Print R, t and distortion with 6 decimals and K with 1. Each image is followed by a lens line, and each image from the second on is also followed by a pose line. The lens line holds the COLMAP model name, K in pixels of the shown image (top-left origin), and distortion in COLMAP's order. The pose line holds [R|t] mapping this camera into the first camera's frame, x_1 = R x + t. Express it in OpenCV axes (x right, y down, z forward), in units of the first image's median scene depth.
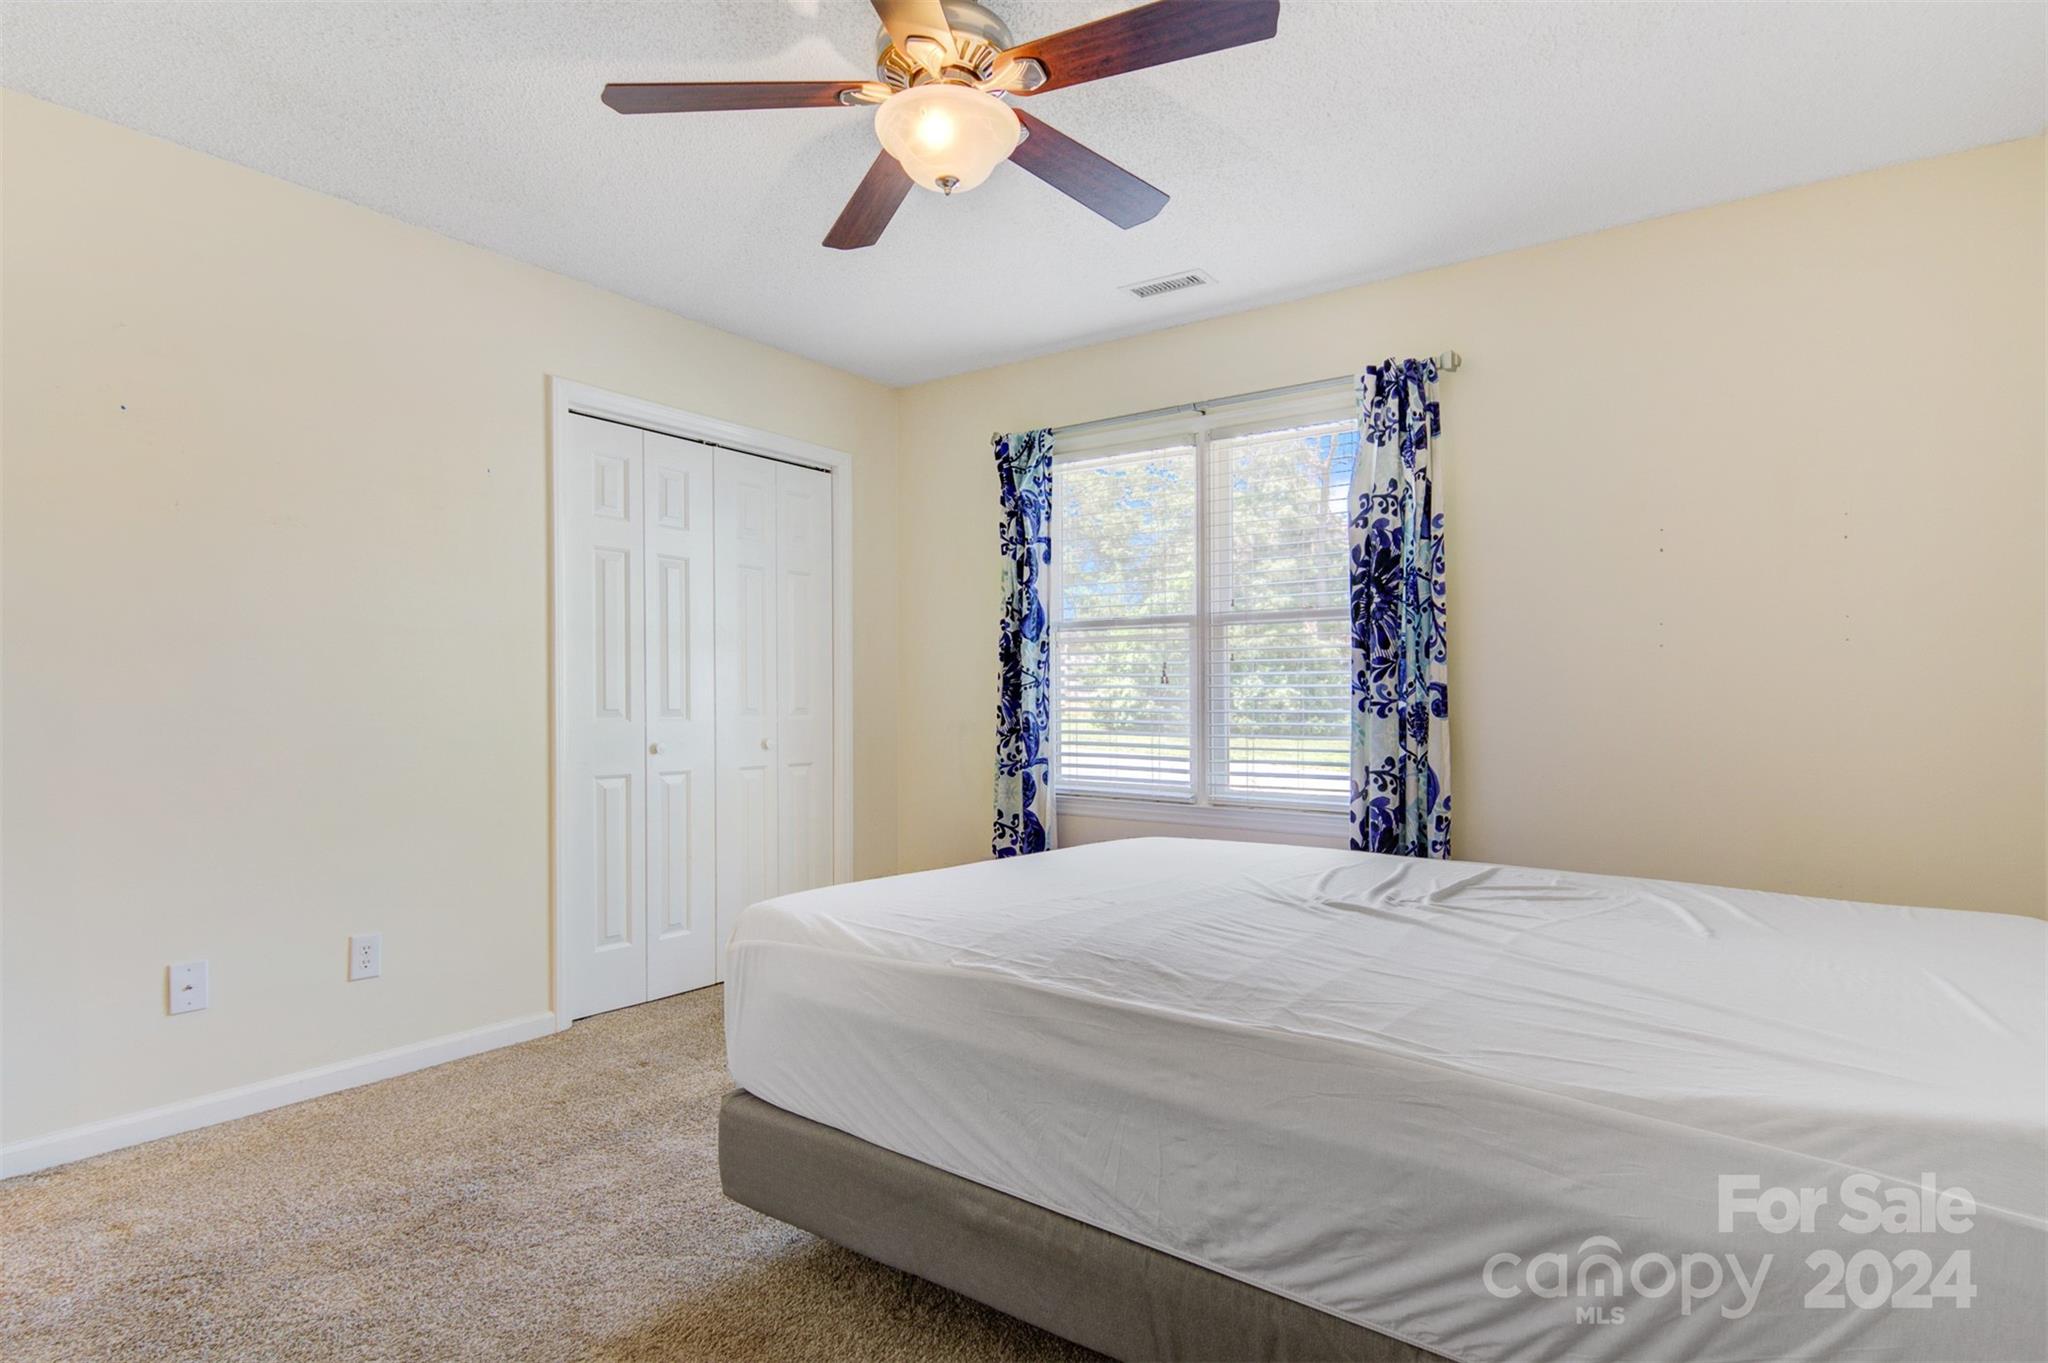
lens RADIAL K [[1080.2, 0, 1015.8], [0, 1080.2, 698.5], [0, 0, 1]] dist [0.018441, -0.016807]
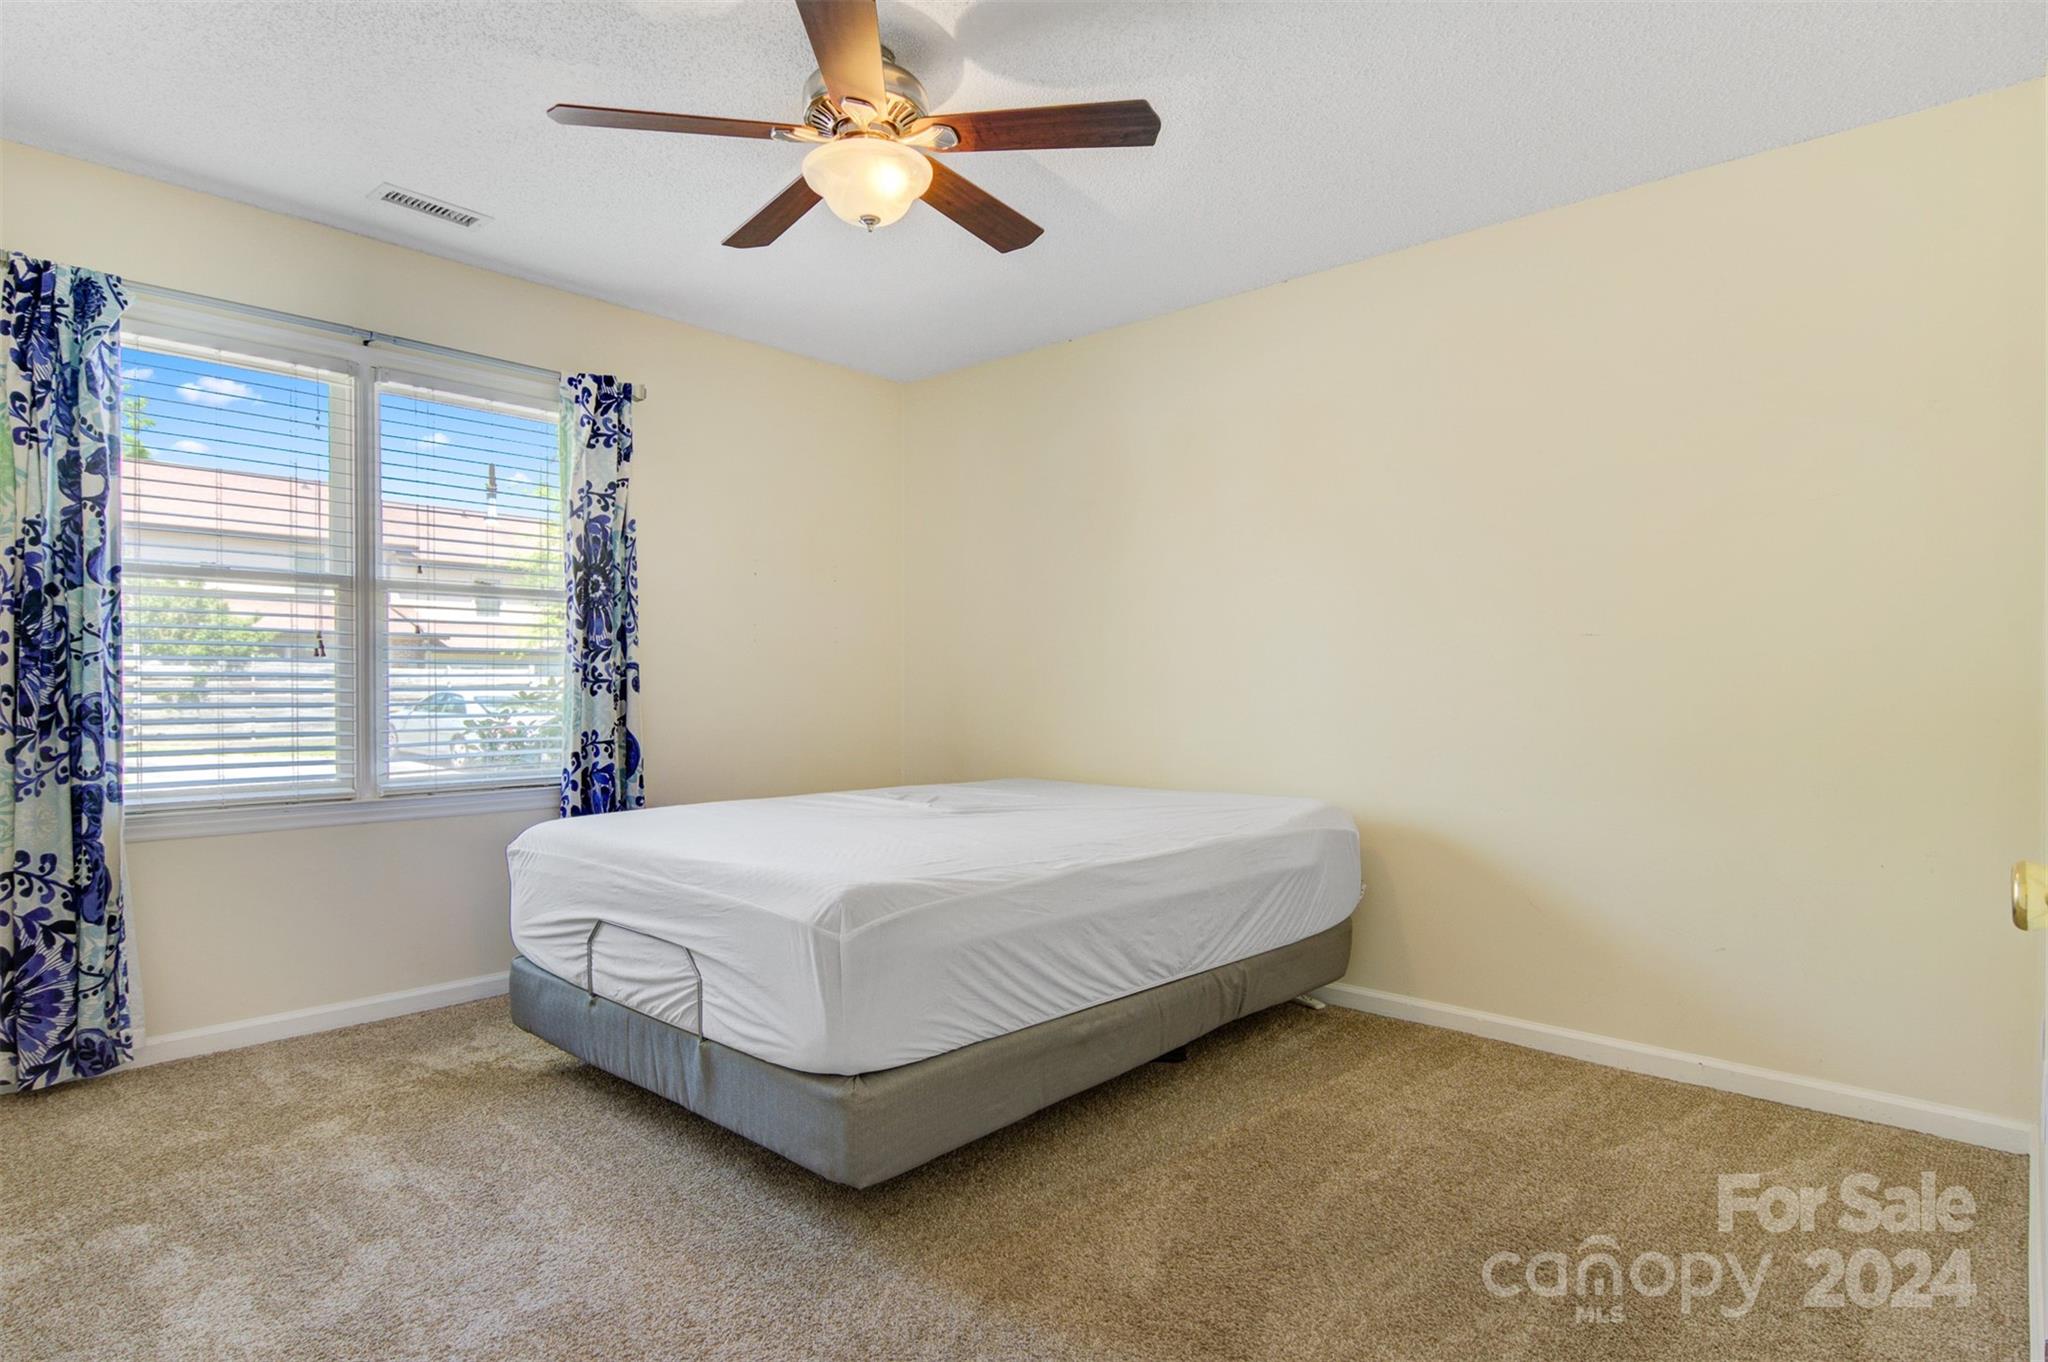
lens RADIAL K [[1080.2, 0, 1015.0], [0, 1080.2, 677.8], [0, 0, 1]] dist [0.018441, -0.016807]
pose [[0.110148, -0.001185, 0.993914, -0.704468], [-0.004543, 0.999988, 0.001696, -0.001832], [-0.993905, -0.004703, 0.110141, 0.437932]]
